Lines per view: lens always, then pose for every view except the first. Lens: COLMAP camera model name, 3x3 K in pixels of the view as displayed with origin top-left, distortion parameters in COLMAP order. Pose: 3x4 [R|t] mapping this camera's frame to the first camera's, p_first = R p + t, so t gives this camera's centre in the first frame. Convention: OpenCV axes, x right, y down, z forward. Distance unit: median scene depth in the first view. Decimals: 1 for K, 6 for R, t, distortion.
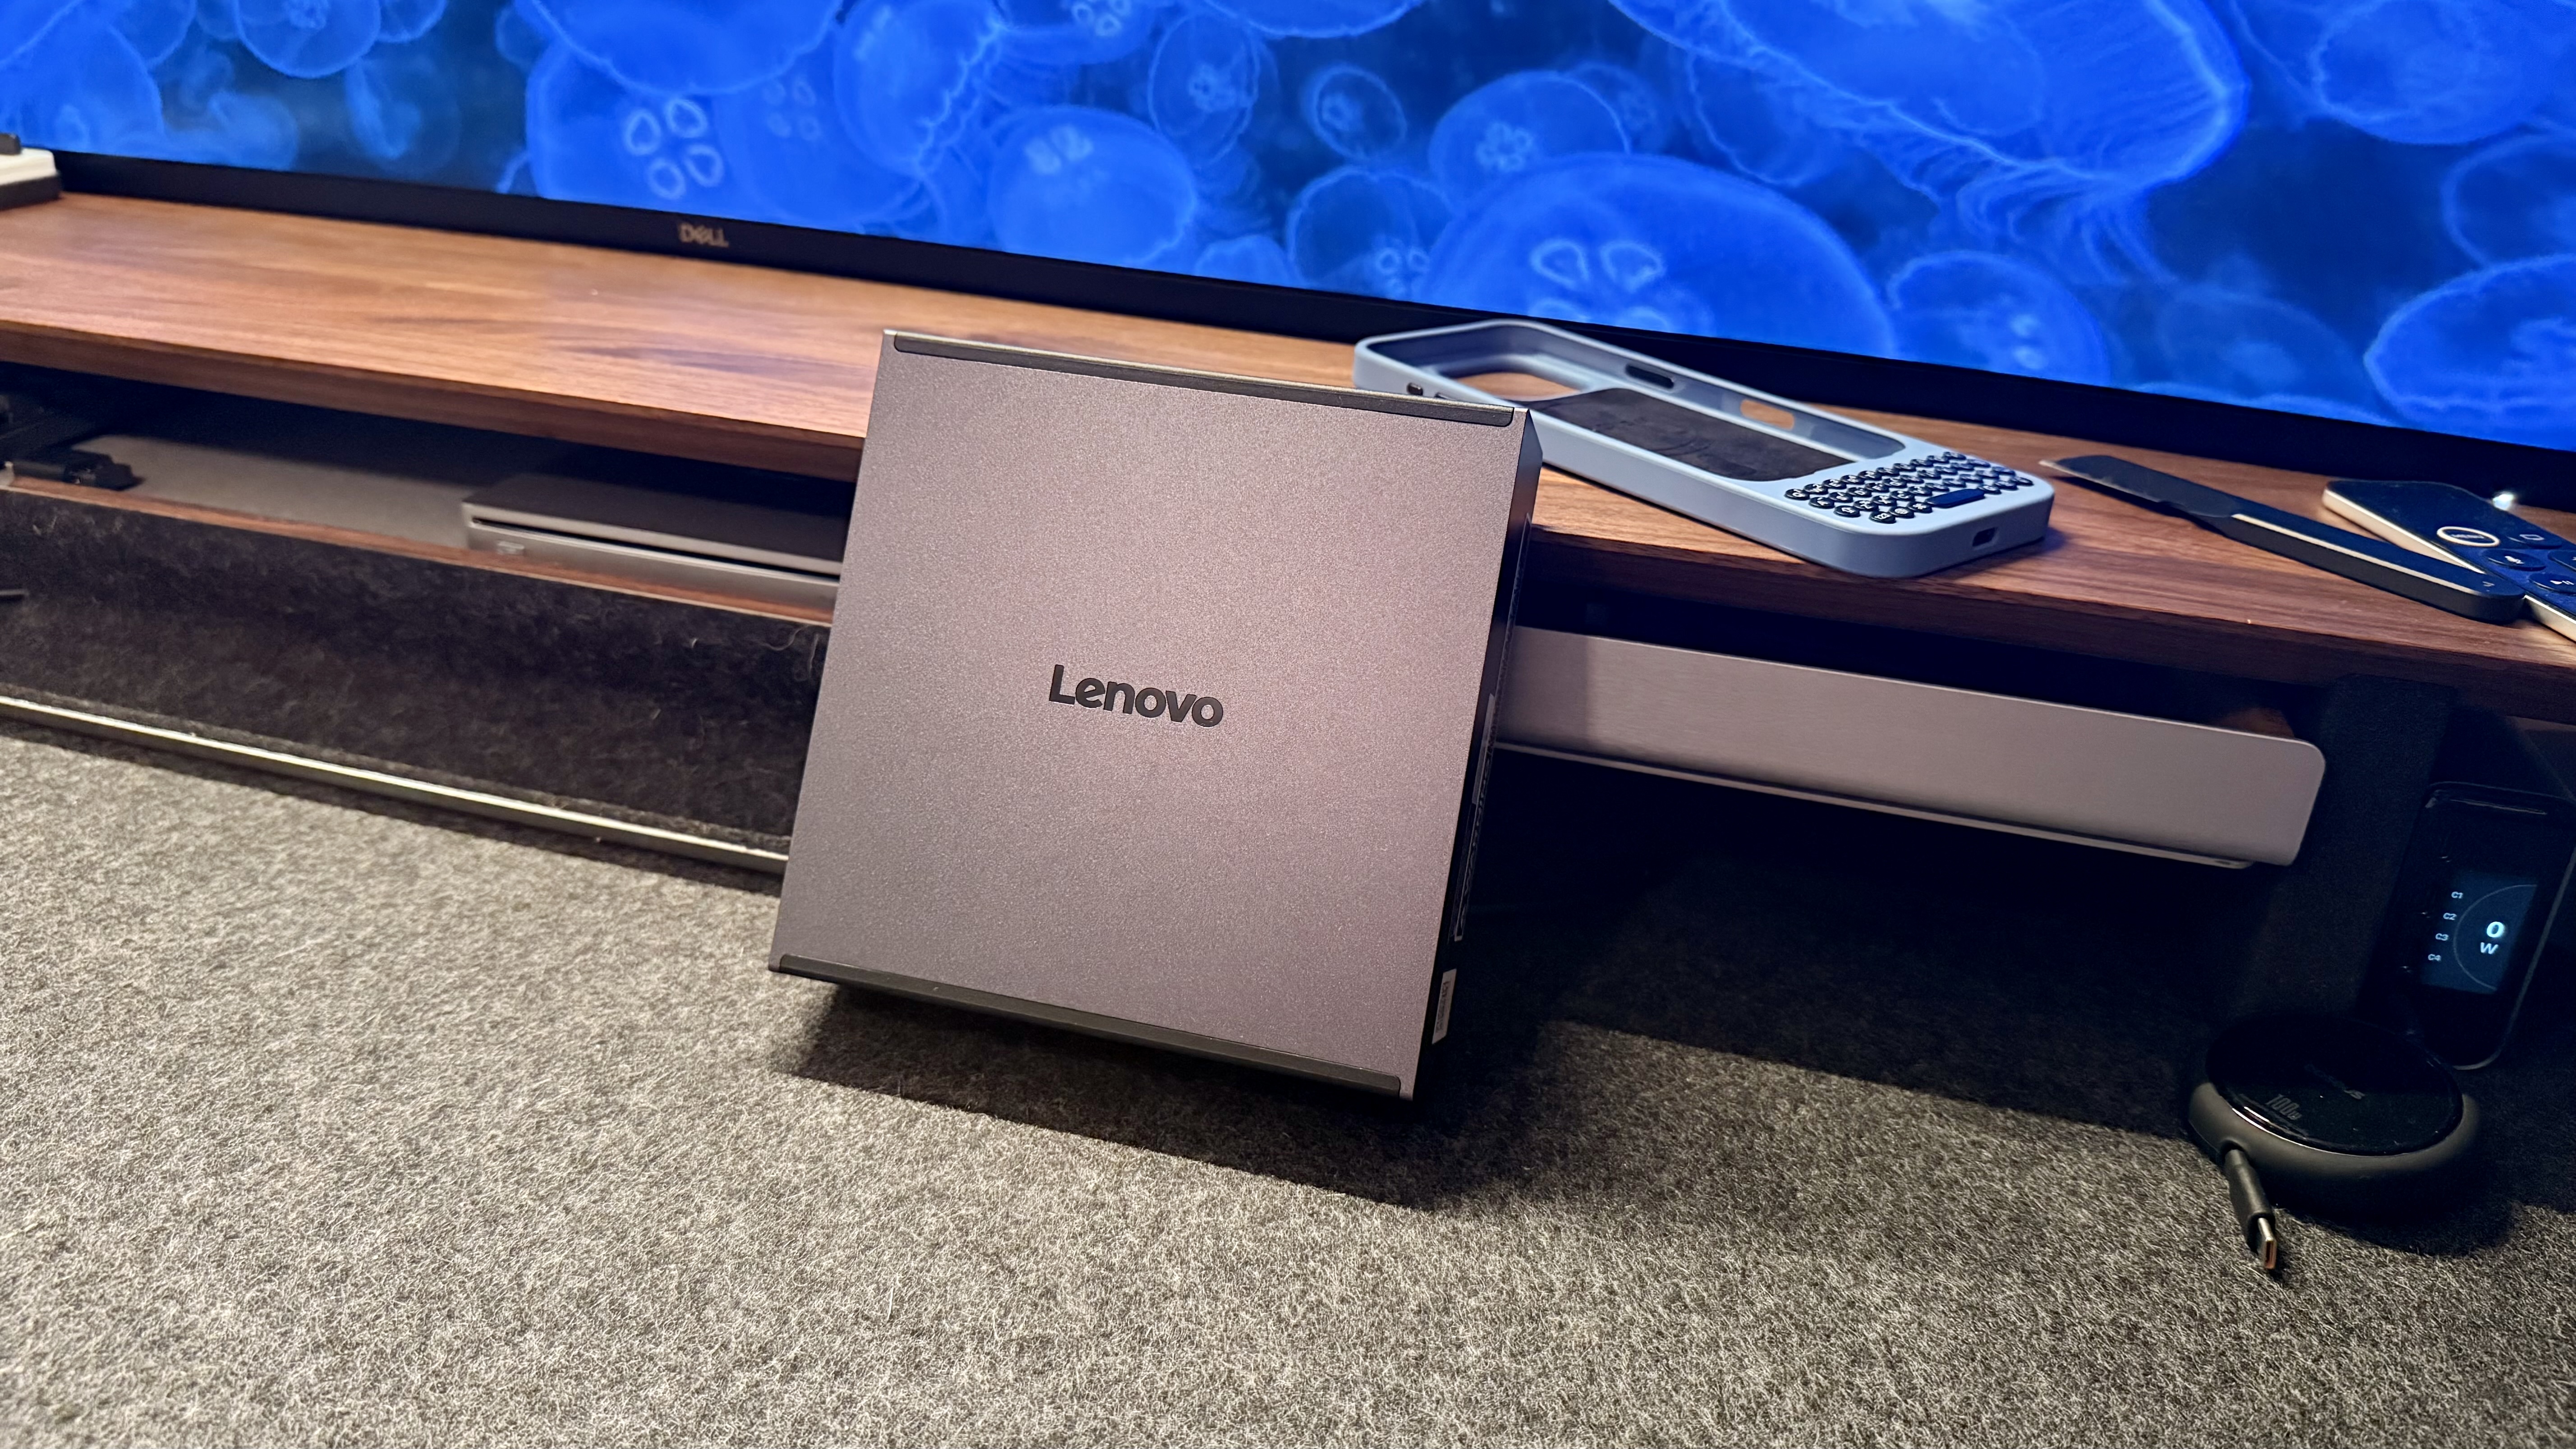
lens RADIAL K [[1889.0, 0, 1305.7], [0, 1889.0, 709.9], [0, 0, 1]] dist [0.015208, -0.055765]
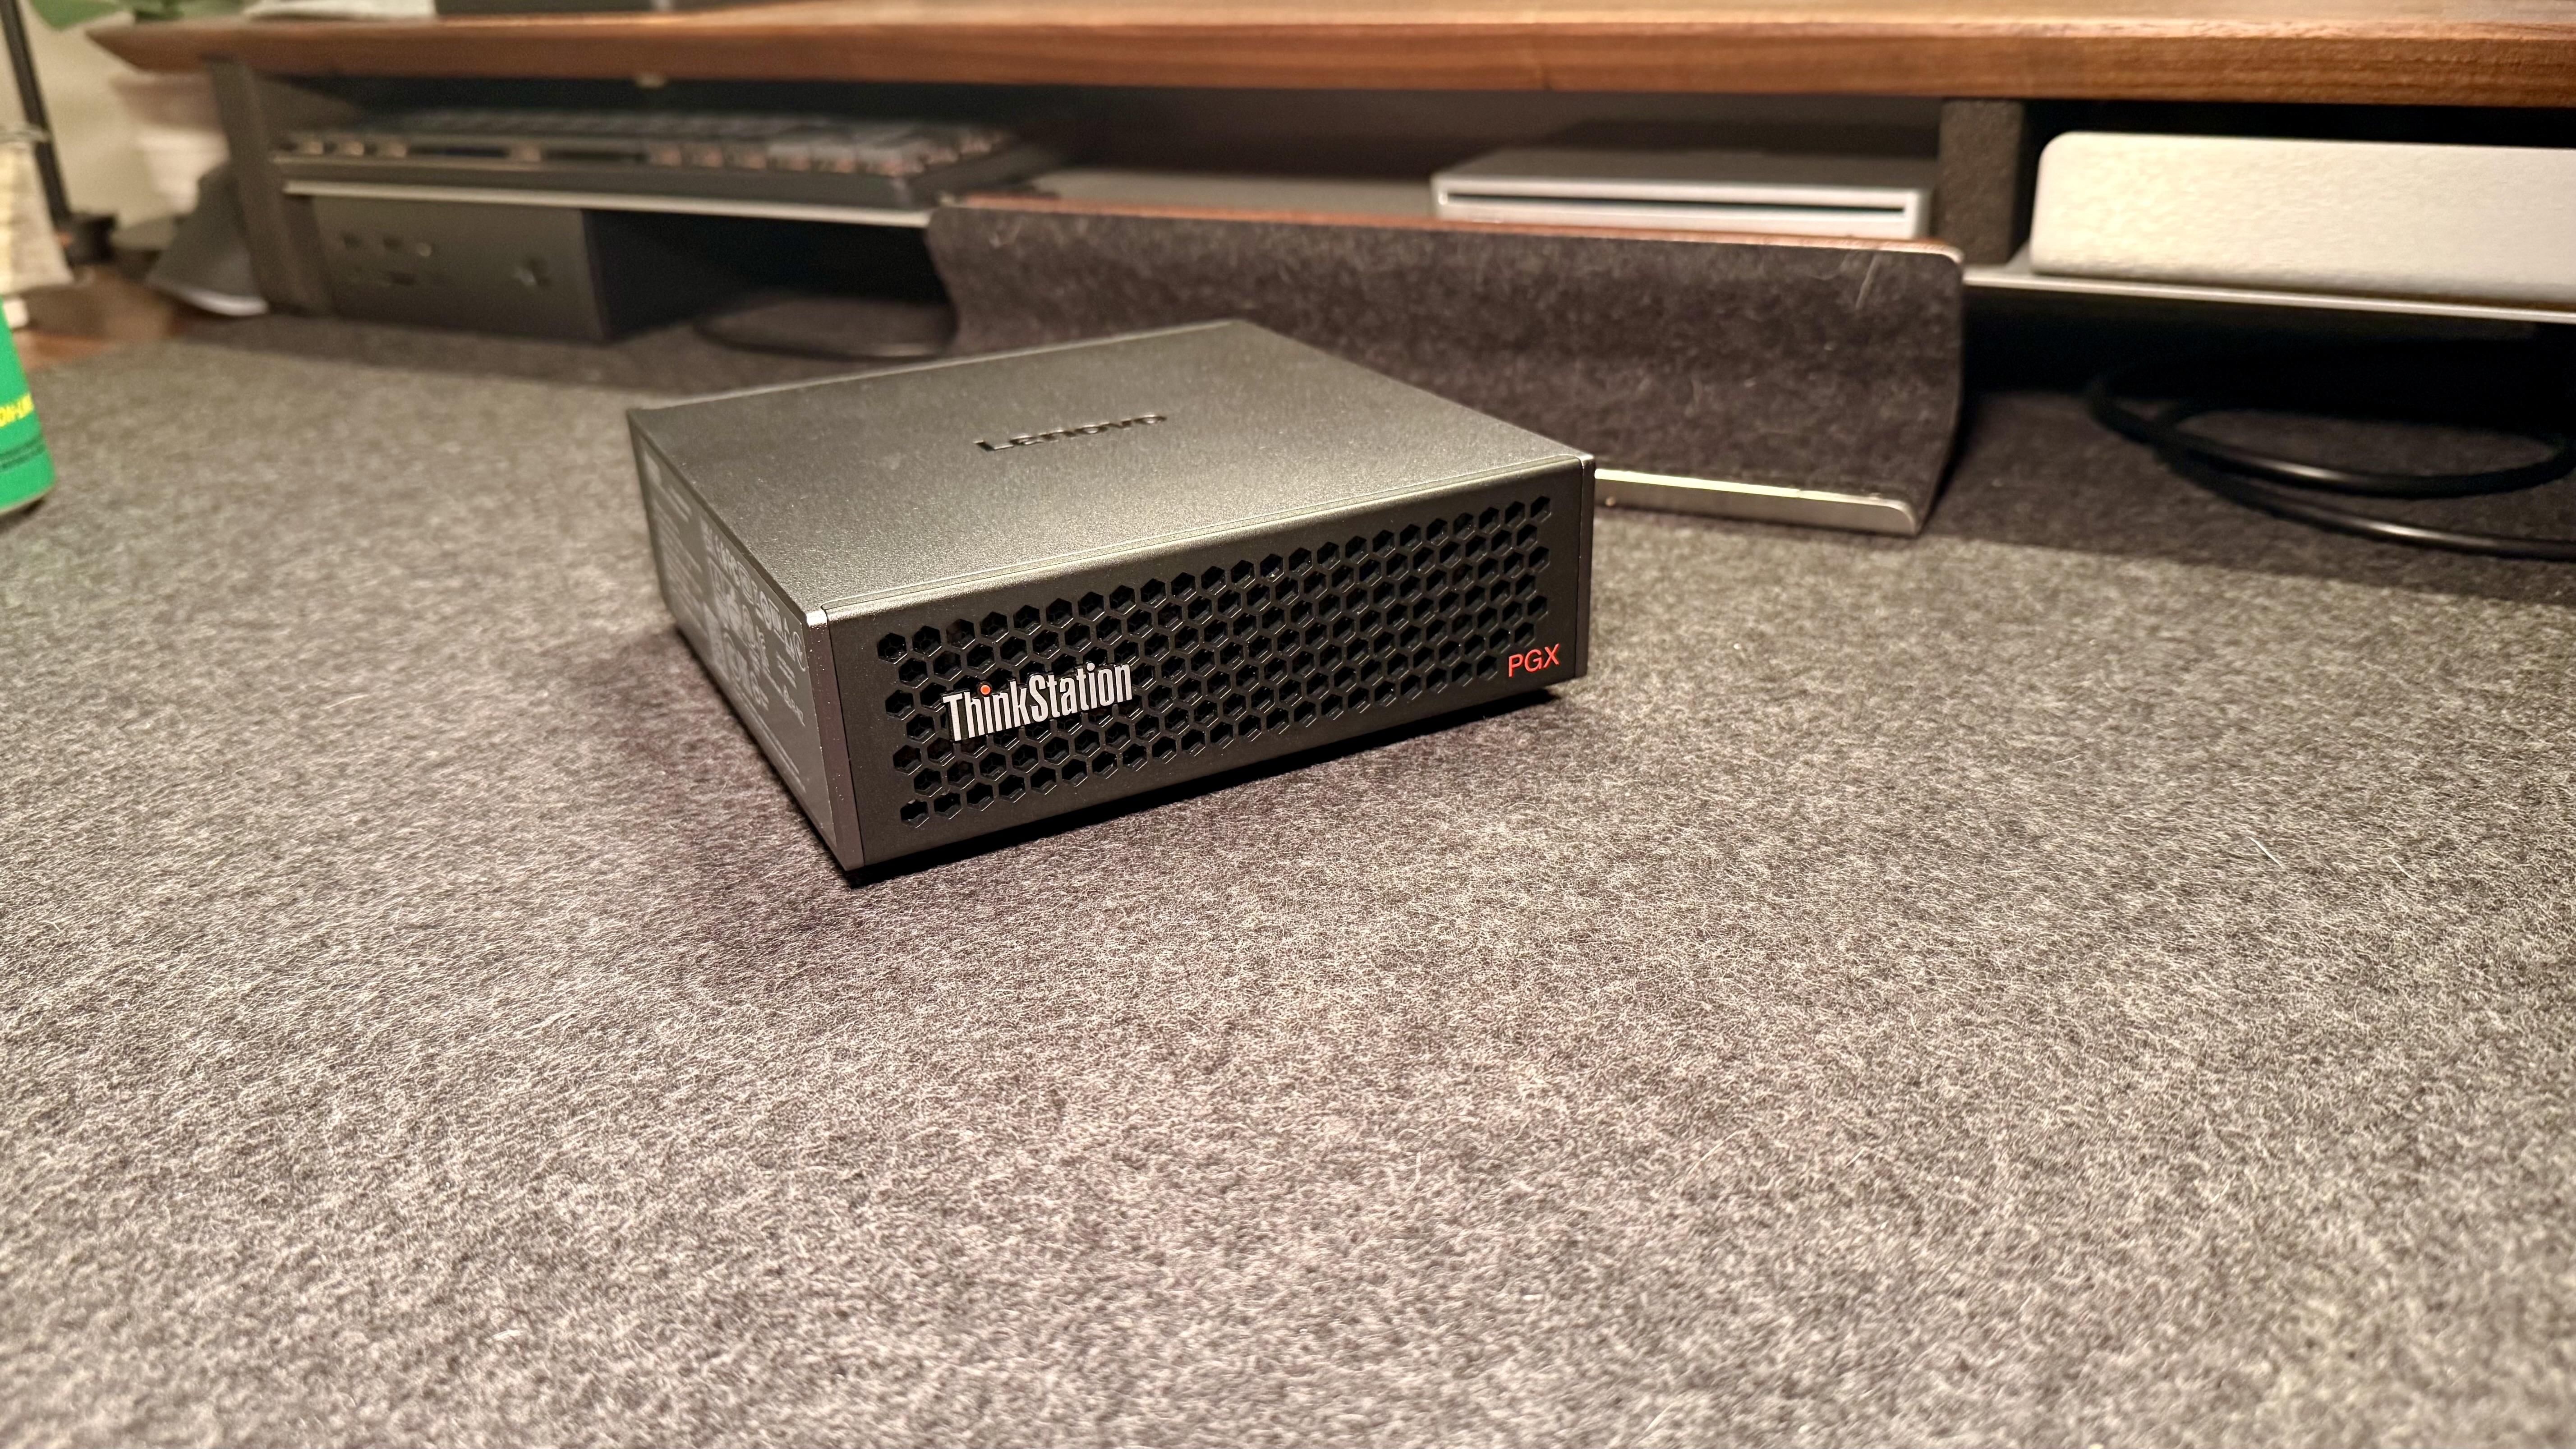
lens RADIAL K [[1889.0, 0, 1262.2], [0, 1889.0, 750.5], [0, 0, 1]] dist [0.015208, -0.055765]
pose [[0.974003, 0.003581, -0.226507, -0.389873], [-0.005082, 0.999969, -0.006044, 0.233847], [0.226479, 0.007038, 0.973991, 0.059295]]
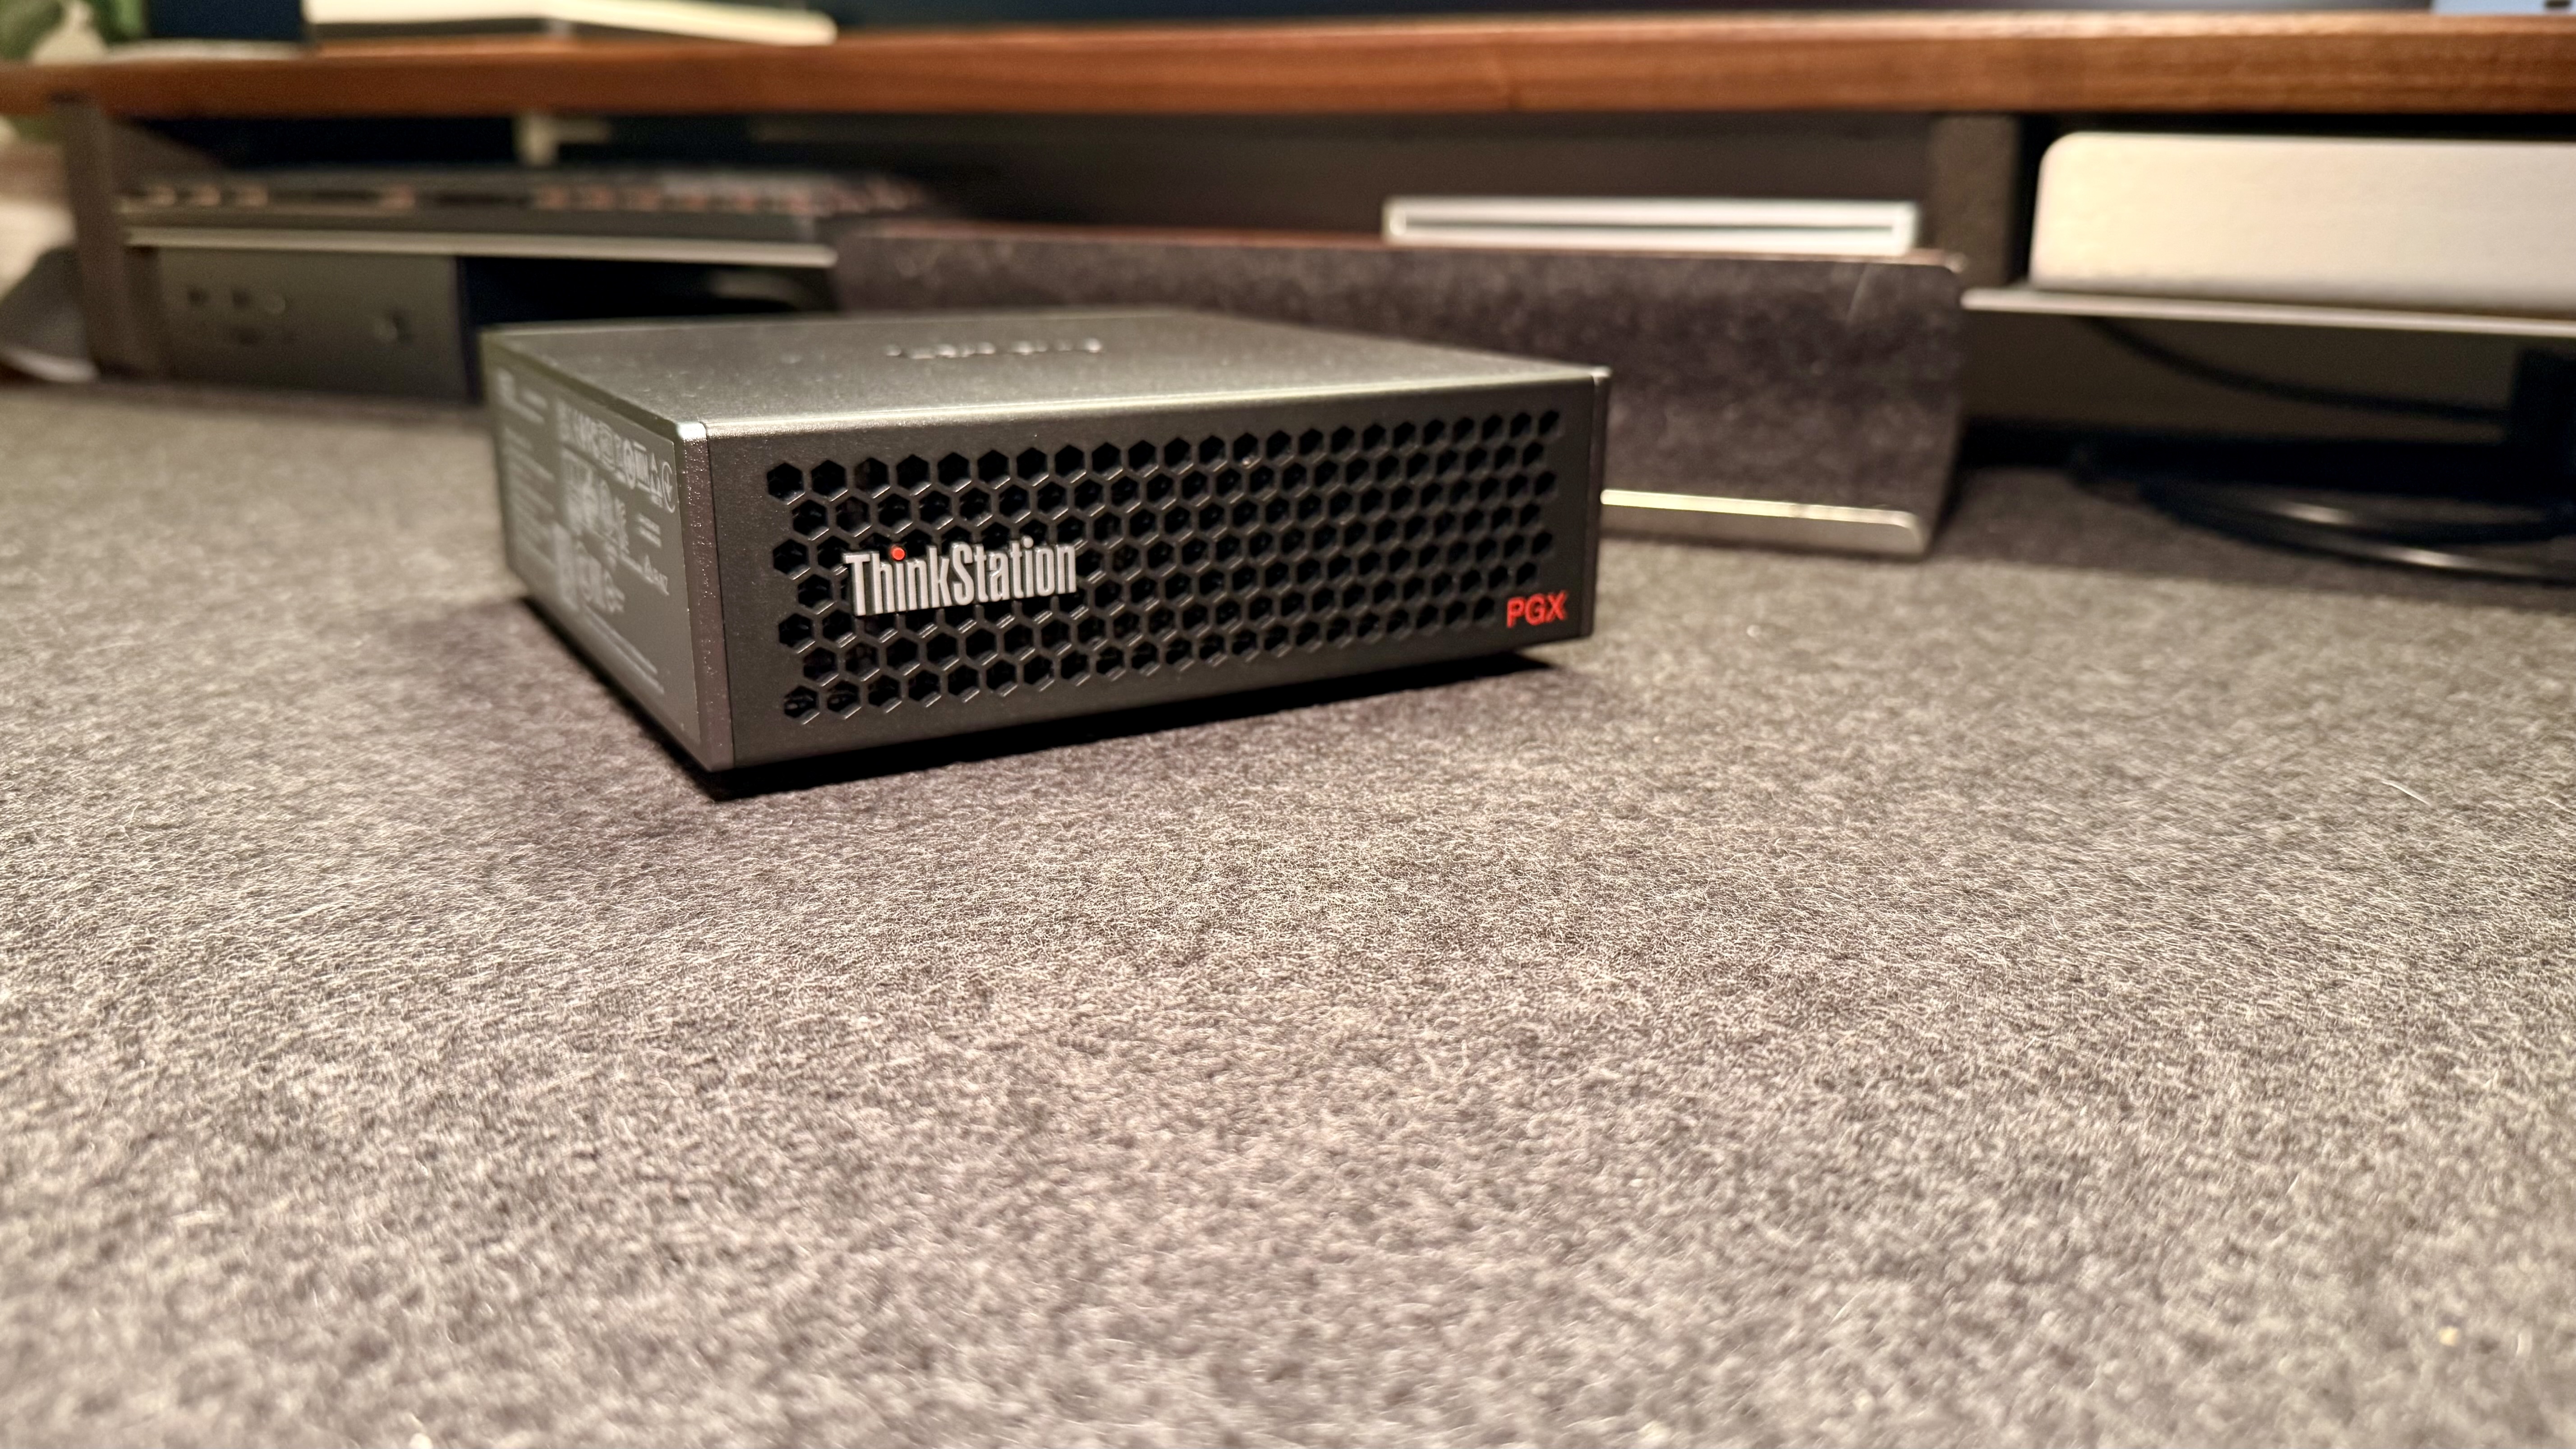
lens RADIAL K [[1889.0, 0, 1274.9], [0, 1889.0, 798.5], [0, 0, 1]] dist [0.015208, -0.055765]
pose [[0.987522, 0.001100, -0.157478, -0.446620], [-0.020677, 0.992225, -0.122726, 0.350046], [0.156119, 0.124451, 0.979867, 0.185958]]
